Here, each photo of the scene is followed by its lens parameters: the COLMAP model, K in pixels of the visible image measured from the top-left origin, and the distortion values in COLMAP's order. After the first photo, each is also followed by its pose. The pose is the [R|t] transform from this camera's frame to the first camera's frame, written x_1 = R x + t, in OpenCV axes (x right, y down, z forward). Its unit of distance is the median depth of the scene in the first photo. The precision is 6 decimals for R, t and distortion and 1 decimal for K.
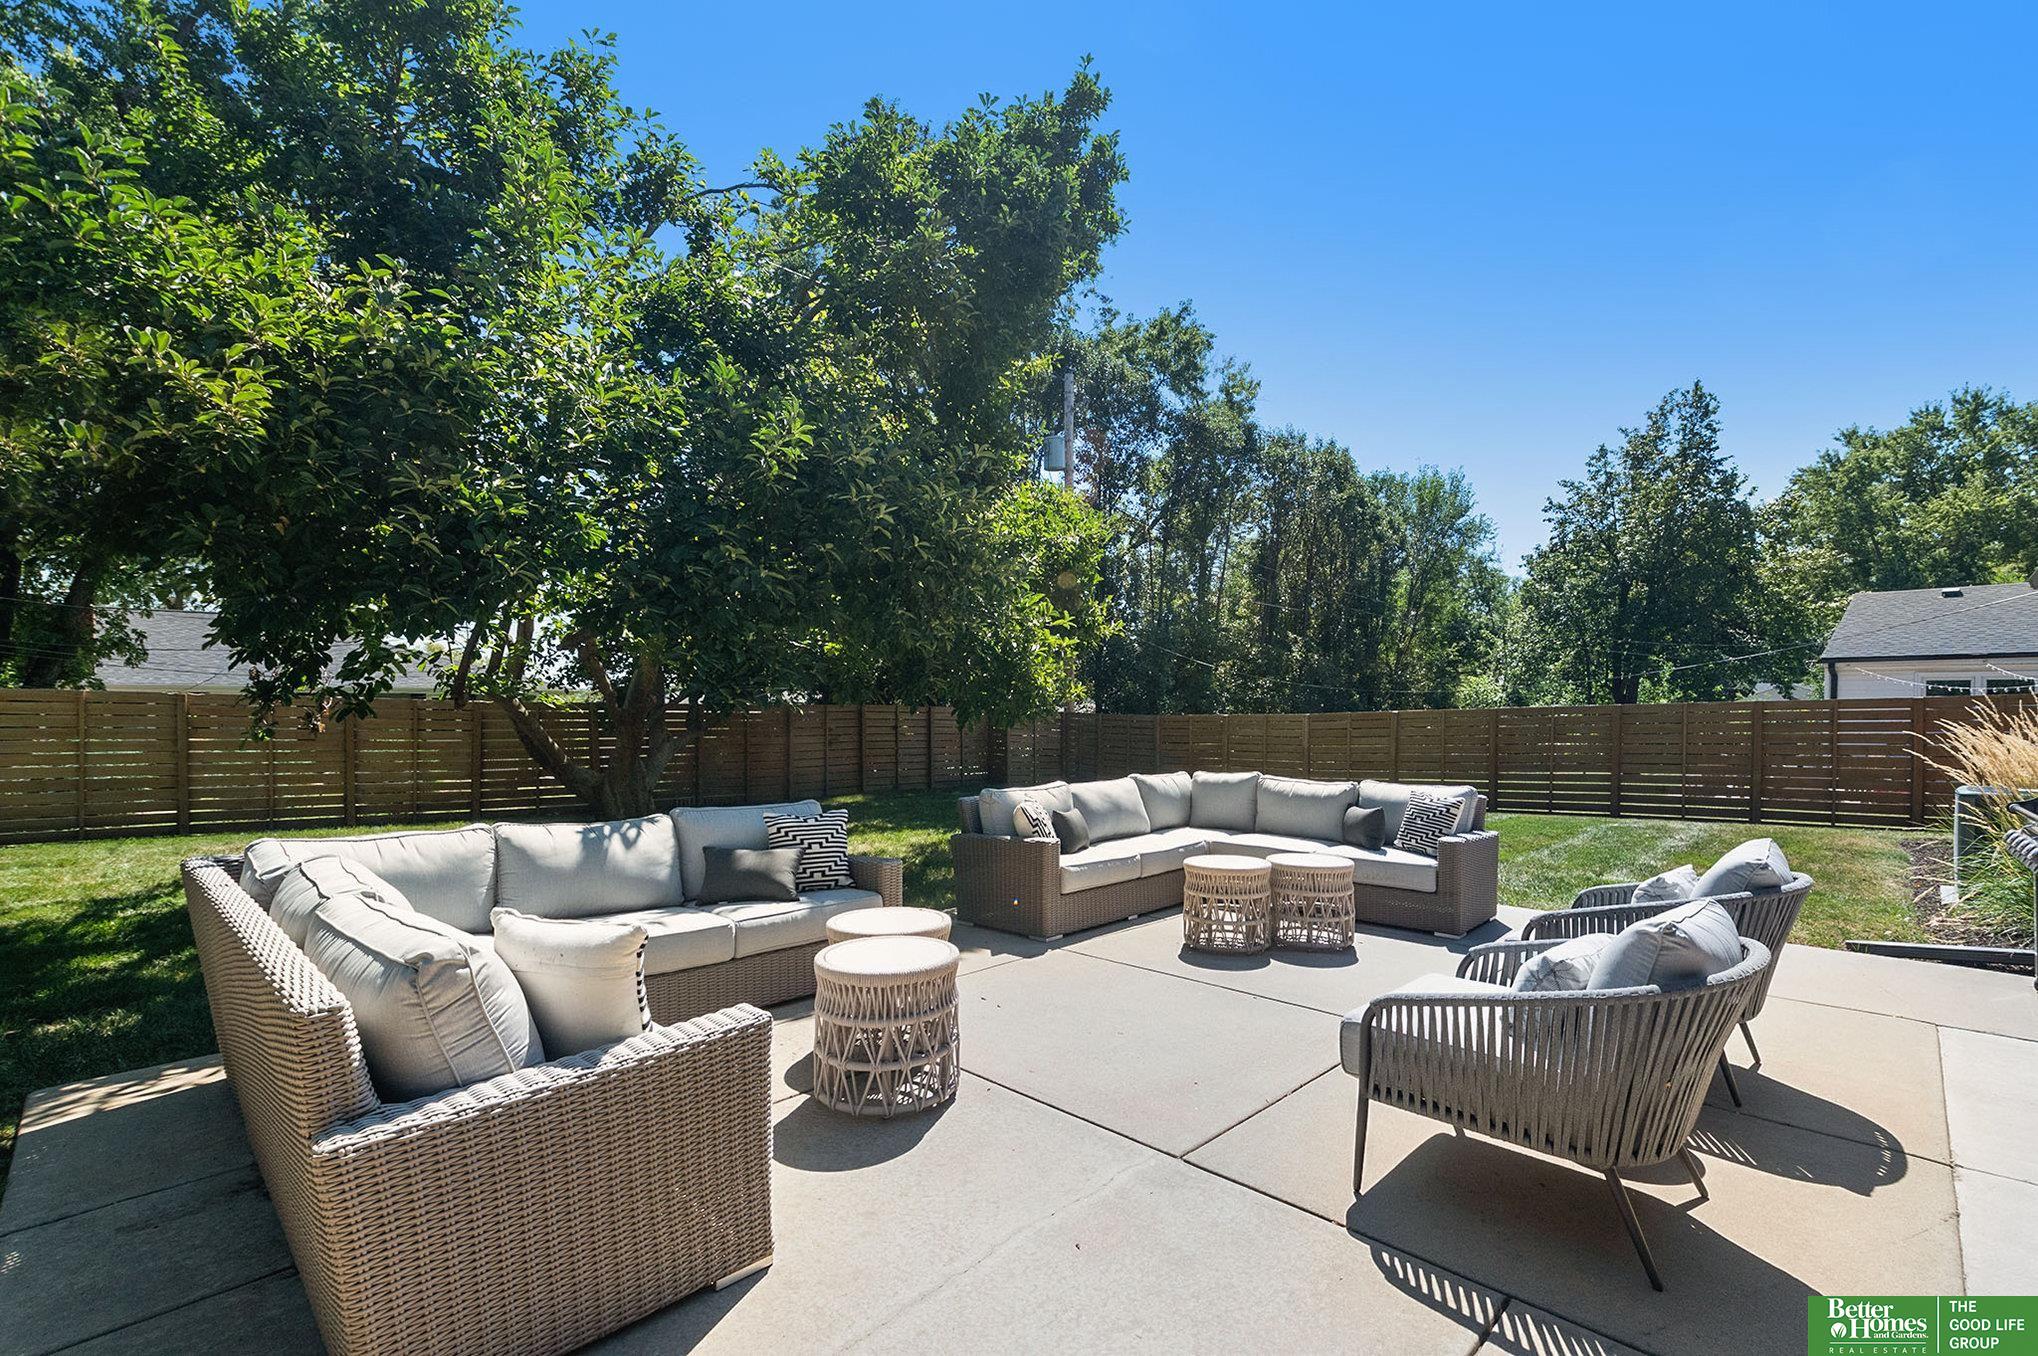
lens RADIAL K [[880.8, 0, 1012.9], [0, 880.8, 681.1], [0, 0, 1]] dist [0.014051, -0.000110]
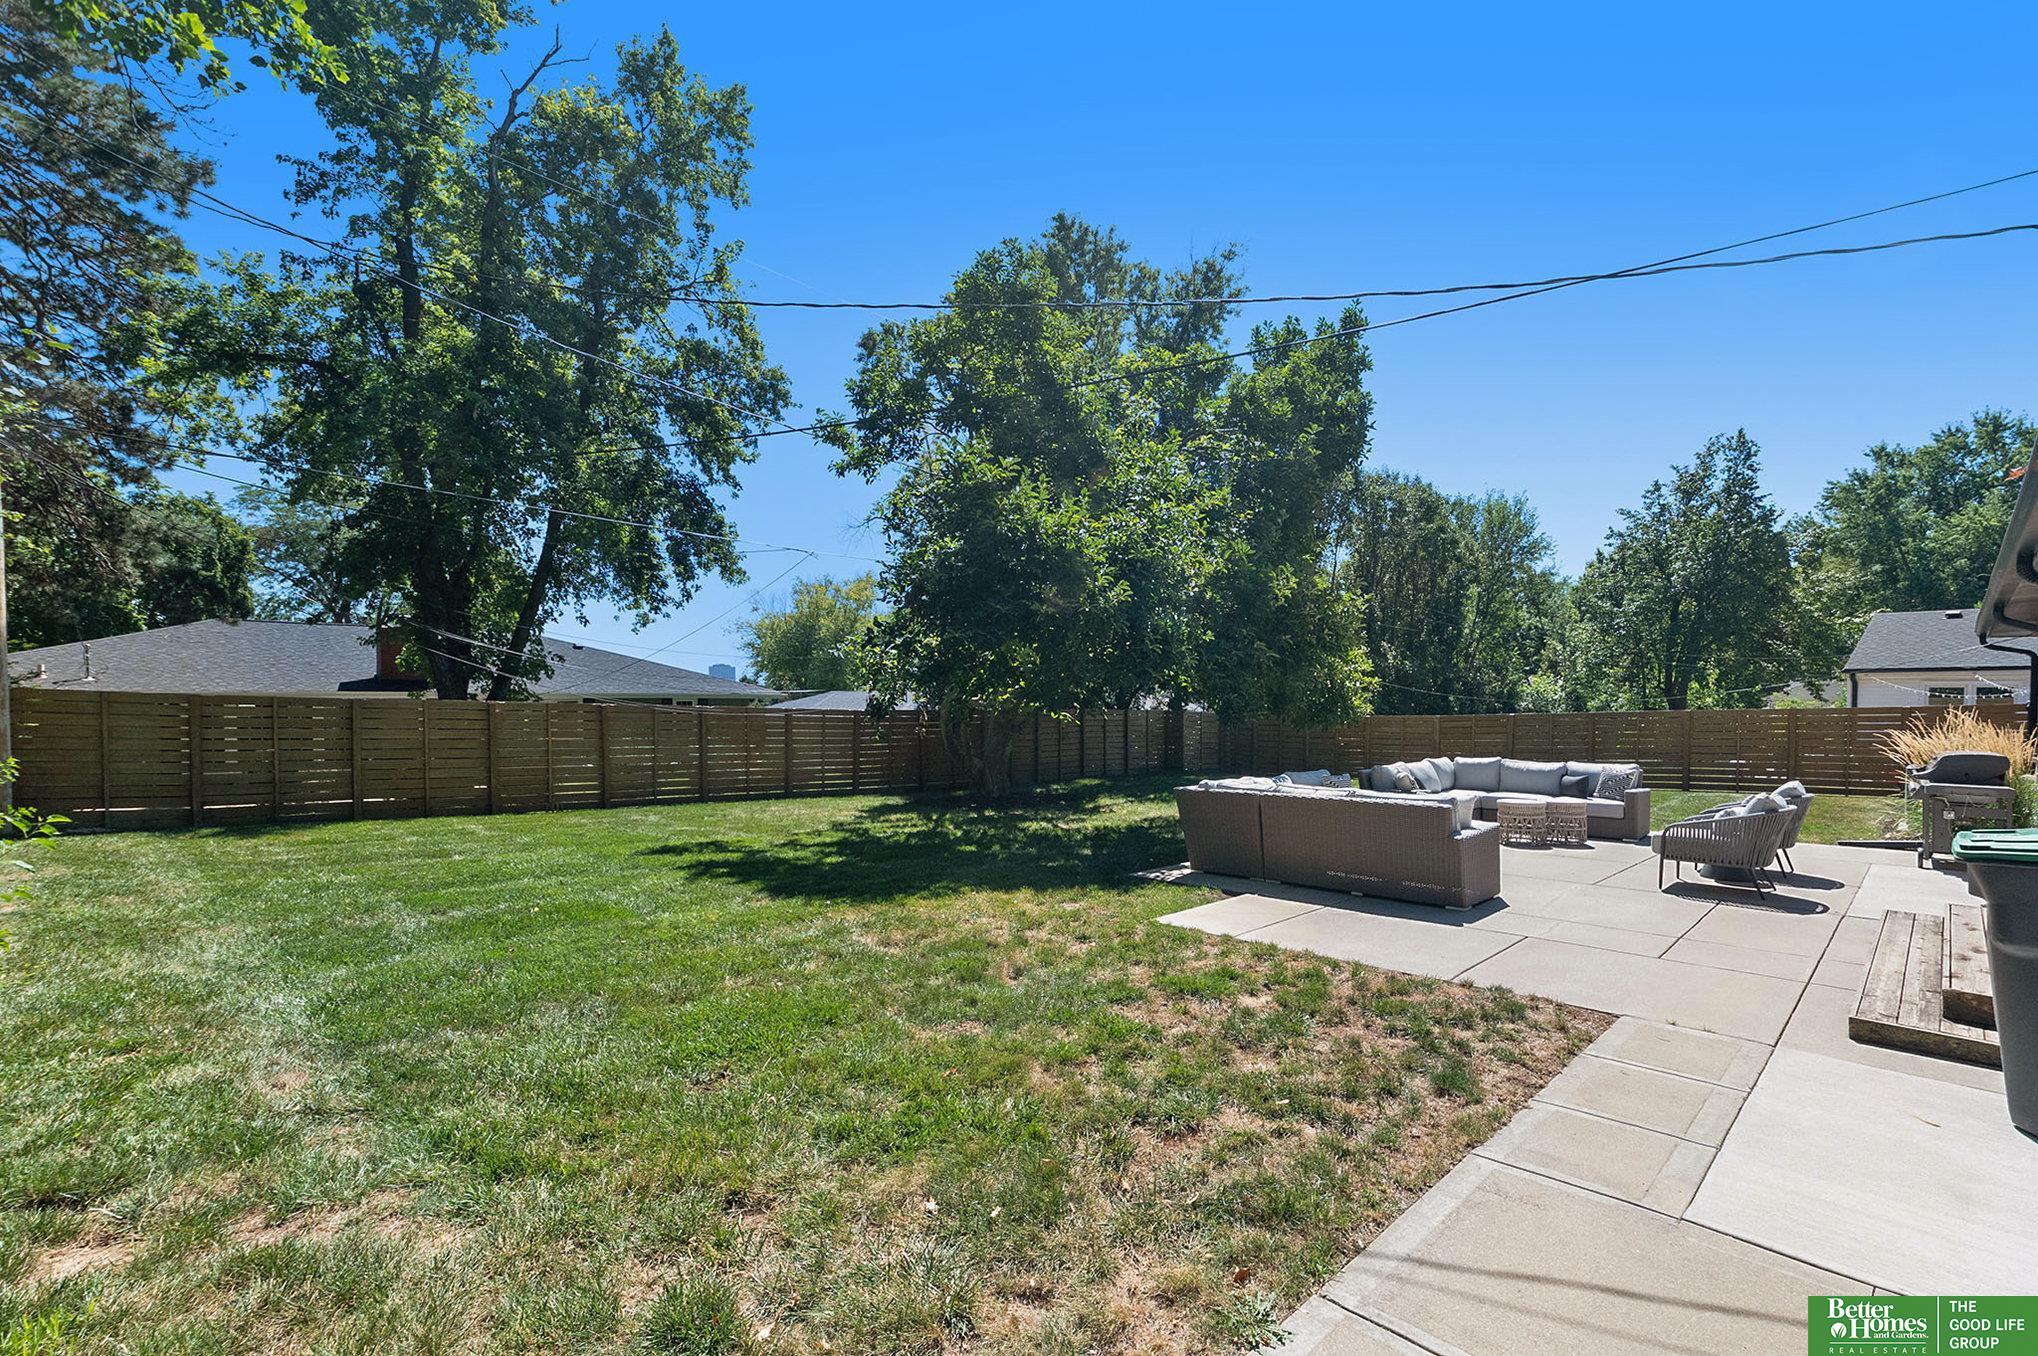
lens RADIAL K [[880.8, 0, 1021.0], [0, 880.8, 680.0], [0, 0, 1]] dist [0.014051, -0.000110]
pose [[0.999859, -0.002900, -0.016564, -0.147468], [0.002990, 0.999981, 0.005398, -0.014117], [0.016548, -0.005447, 0.999848, -0.175075]]
